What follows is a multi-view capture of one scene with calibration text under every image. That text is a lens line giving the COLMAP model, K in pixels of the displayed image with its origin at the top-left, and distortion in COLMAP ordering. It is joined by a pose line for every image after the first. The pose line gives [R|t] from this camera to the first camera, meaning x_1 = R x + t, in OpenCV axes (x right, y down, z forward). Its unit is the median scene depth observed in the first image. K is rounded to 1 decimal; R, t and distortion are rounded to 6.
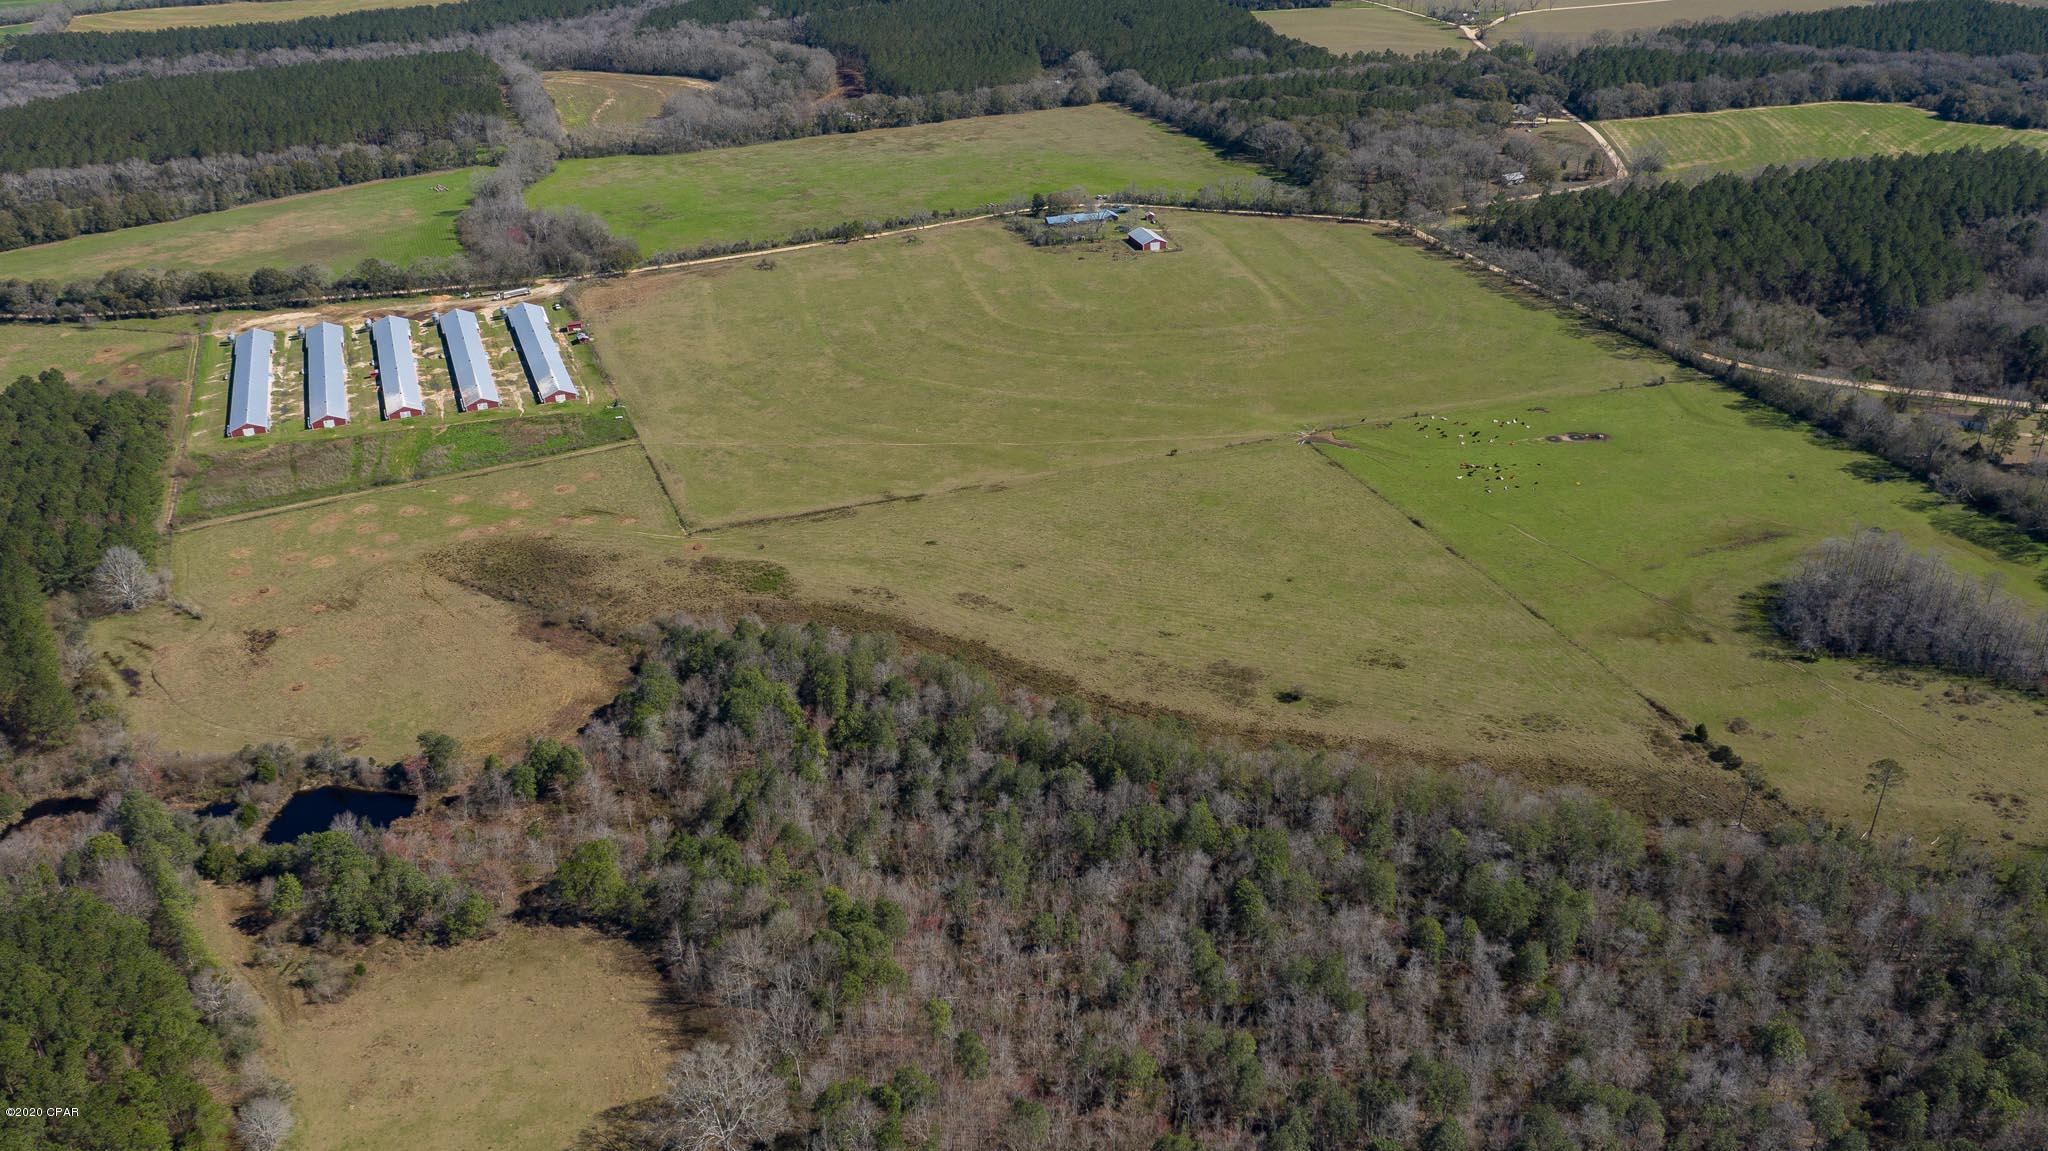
lens RADIAL K [[1605.4, 0, 1023.9], [0, 1605.4, 582.9], [0, 0, 1]] dist [-0.029963, 0.053472]
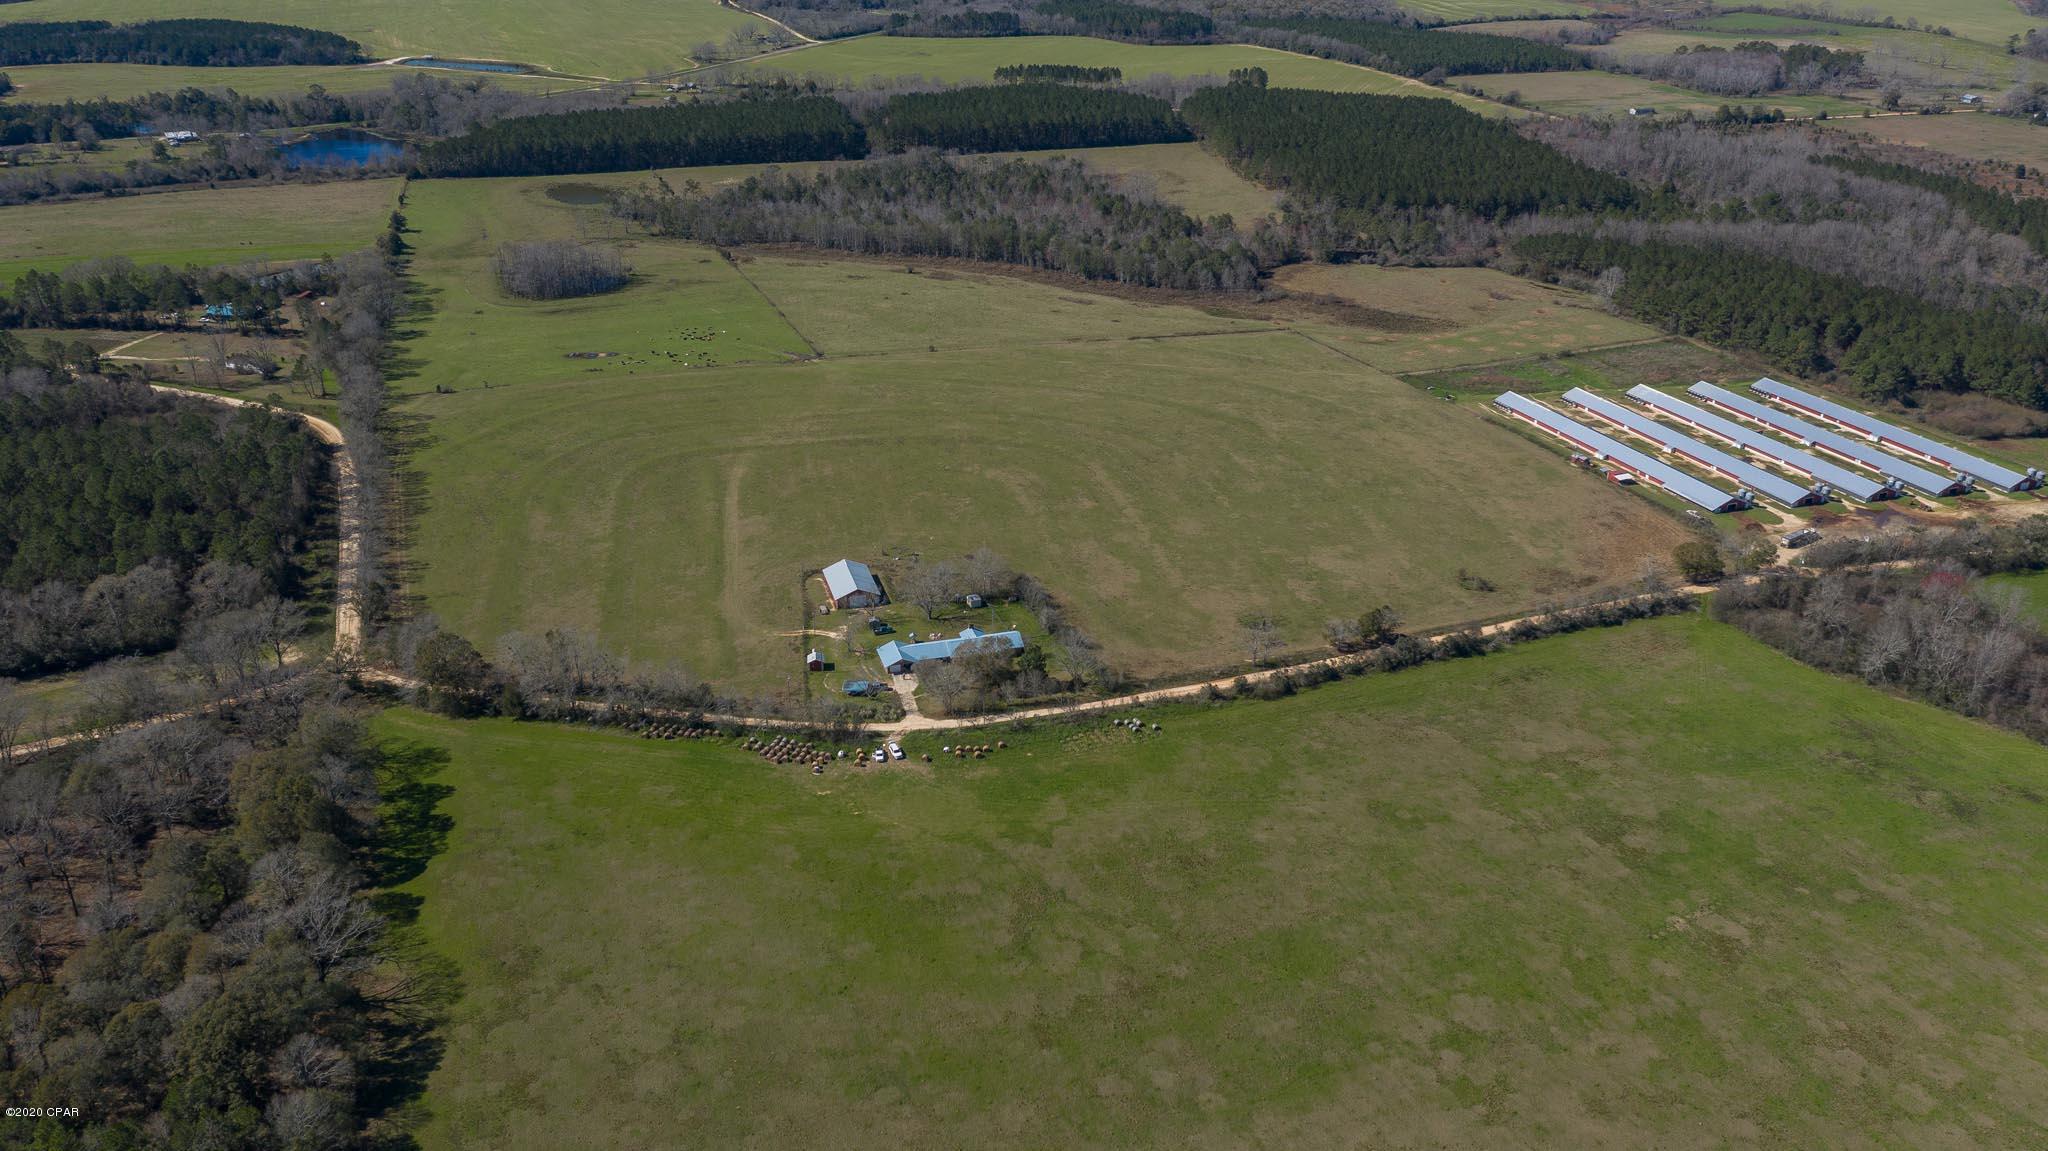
lens RADIAL K [[1590.9, 0, 1013.9], [0, 1590.9, 605.7], [0, 0, 1]] dist [-0.021261, 0.050618]
pose [[-0.999818, 0.004351, 0.018601, 0.007490], [0.017579, 0.590674, 0.806719, -0.839878], [-0.007477, 0.806899, -0.590643, 1.666031]]
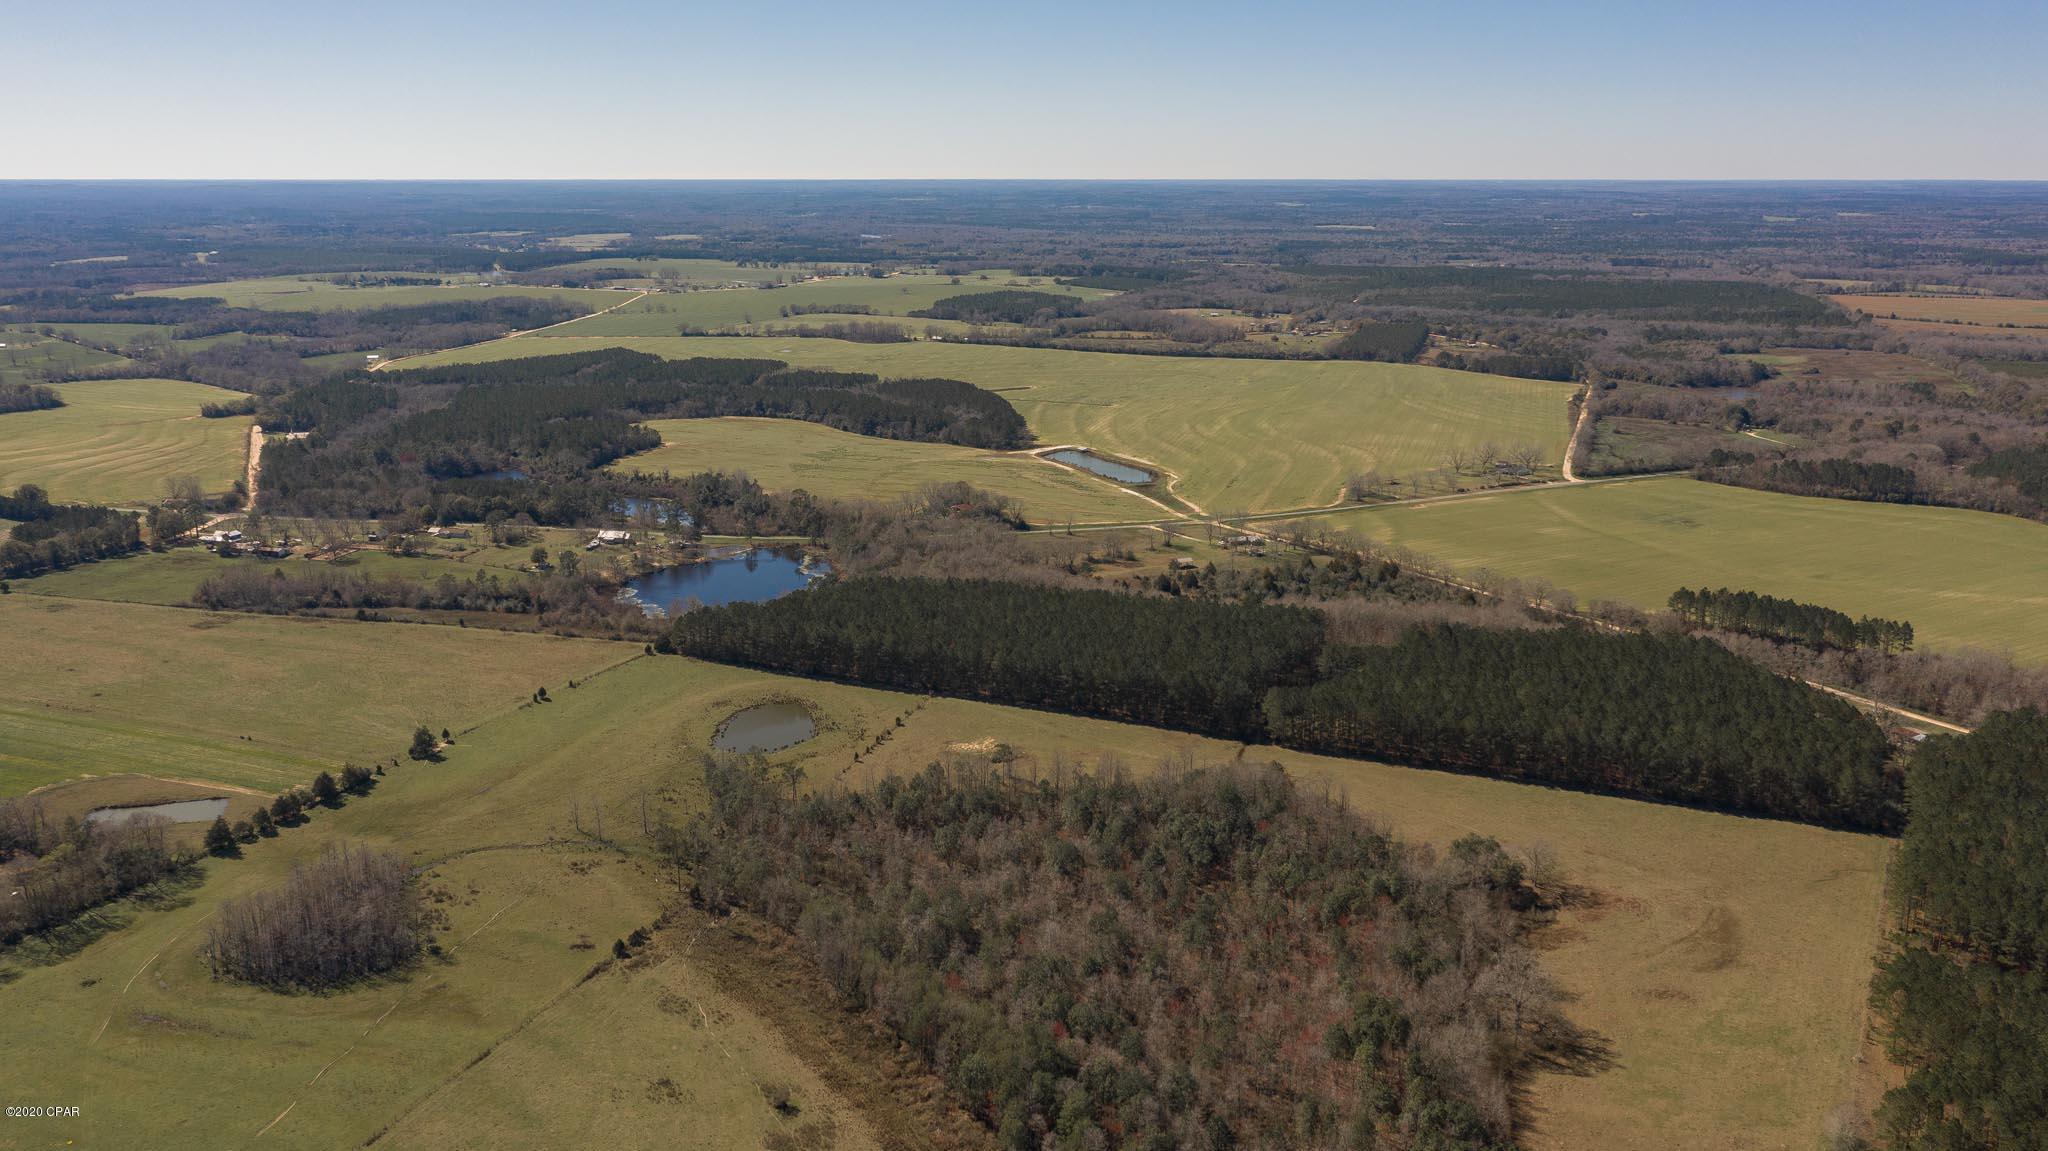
lens RADIAL K [[1616.3, 0, 1020.3], [0, 1616.3, 565.6], [0, 0, 1]] dist [-0.016193, 0.045729]
pose [[-0.763670, -0.139520, 0.630350, -0.337038], [0.310232, 0.776951, 0.547816, -0.444121], [-0.566183, 0.613906, -0.550051, 0.843285]]
